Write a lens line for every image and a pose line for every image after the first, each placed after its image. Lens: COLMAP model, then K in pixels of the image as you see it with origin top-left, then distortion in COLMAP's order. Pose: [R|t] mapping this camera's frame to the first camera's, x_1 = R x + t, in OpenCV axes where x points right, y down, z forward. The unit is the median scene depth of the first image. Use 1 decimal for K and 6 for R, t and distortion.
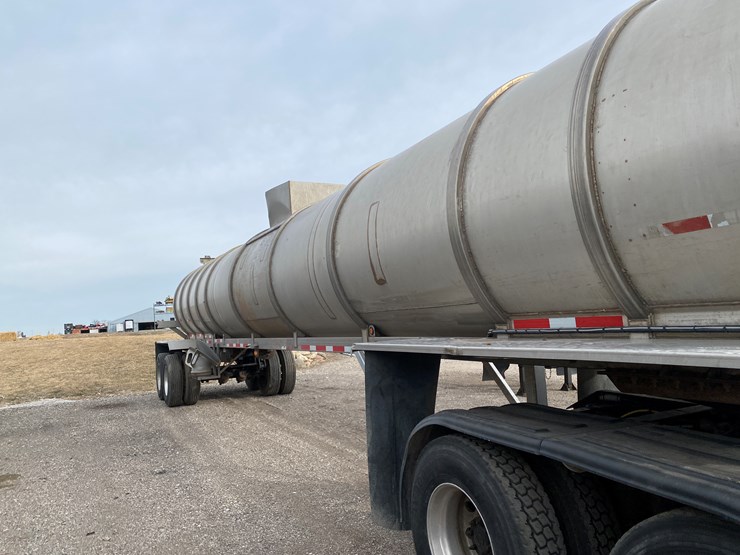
lens RADIAL K [[559.3, 0, 358.7], [0, 559.3, 282.8], [0, 0, 1]] dist [0.052104, -0.052414]
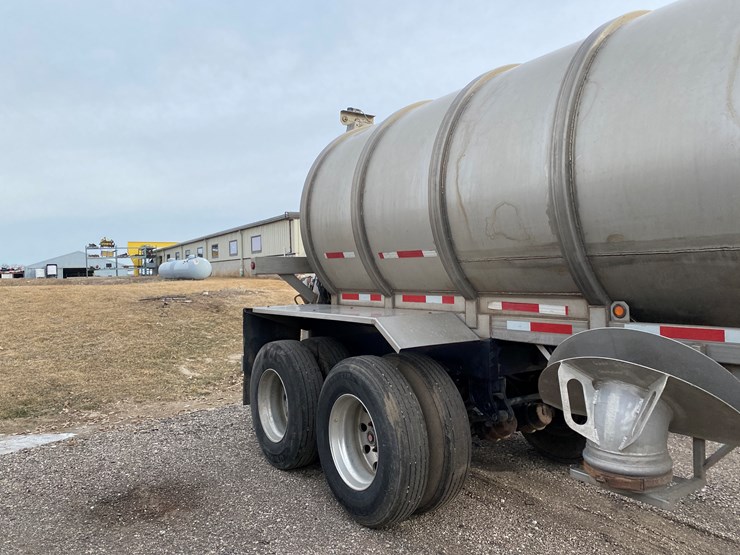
lens RADIAL K [[559.3, 0, 369.6], [0, 559.3, 259.3], [0, 0, 1]] dist [0.052104, -0.052414]
pose [[0.989921, 0.039243, 0.136072, -0.369670], [-0.044229, 0.998449, 0.033814, 0.059864], [-0.134534, -0.039491, 0.990122, 0.673924]]
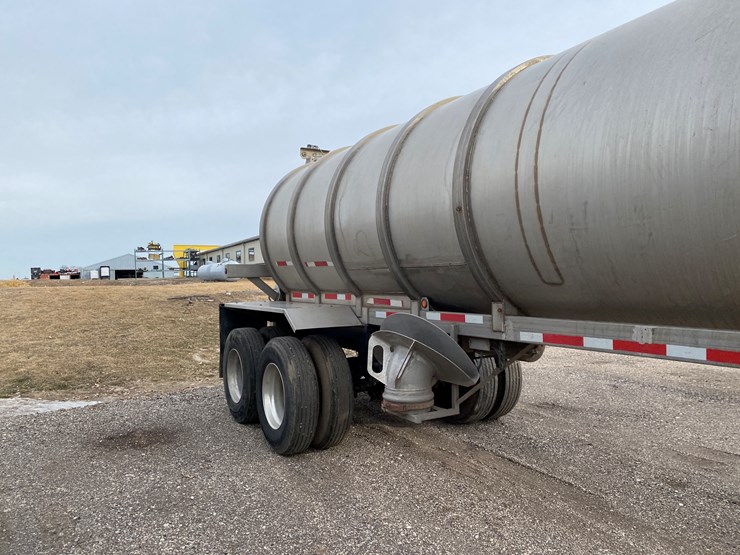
lens RADIAL K [[559.3, 0, 367.1], [0, 559.3, 269.8], [0, 0, 1]] dist [0.052104, -0.052414]
pose [[0.997627, 0.038814, 0.056875, -0.289263], [-0.041804, 0.997752, 0.052376, 0.046344], [-0.054714, -0.054629, 0.997007, 0.541608]]
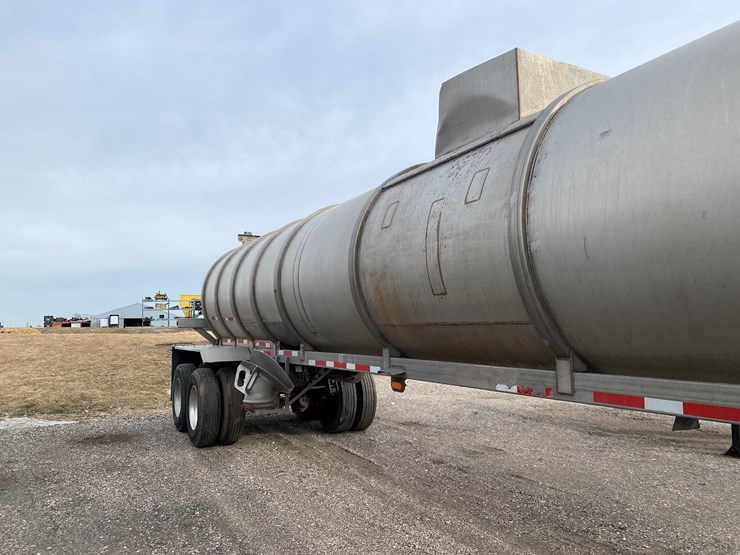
lens RADIAL K [[559.3, 0, 365.8], [0, 559.3, 276.5], [0, 0, 1]] dist [0.052104, -0.052414]
pose [[0.998247, 0.049429, 0.032565, -0.162372], [-0.048678, 0.998539, -0.023451, 0.023300], [-0.033677, 0.021825, 0.999194, 0.310238]]
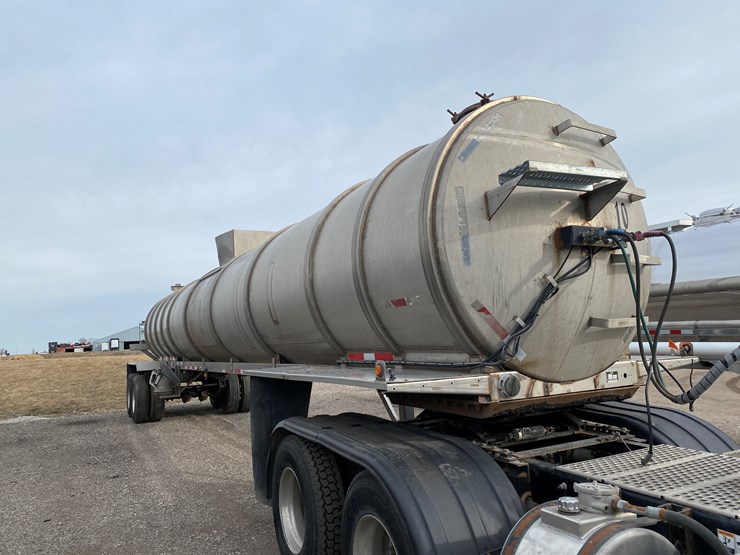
lens RADIAL K [[559.3, 0, 364.9], [0, 559.3, 280.9], [0, 0, 1]] dist [0.052104, -0.052414]
pose [[0.999644, 0.007453, 0.025610, 0.077696], [-0.006496, 0.999286, -0.037225, -0.018471], [-0.025869, 0.037045, 0.998979, -0.117645]]
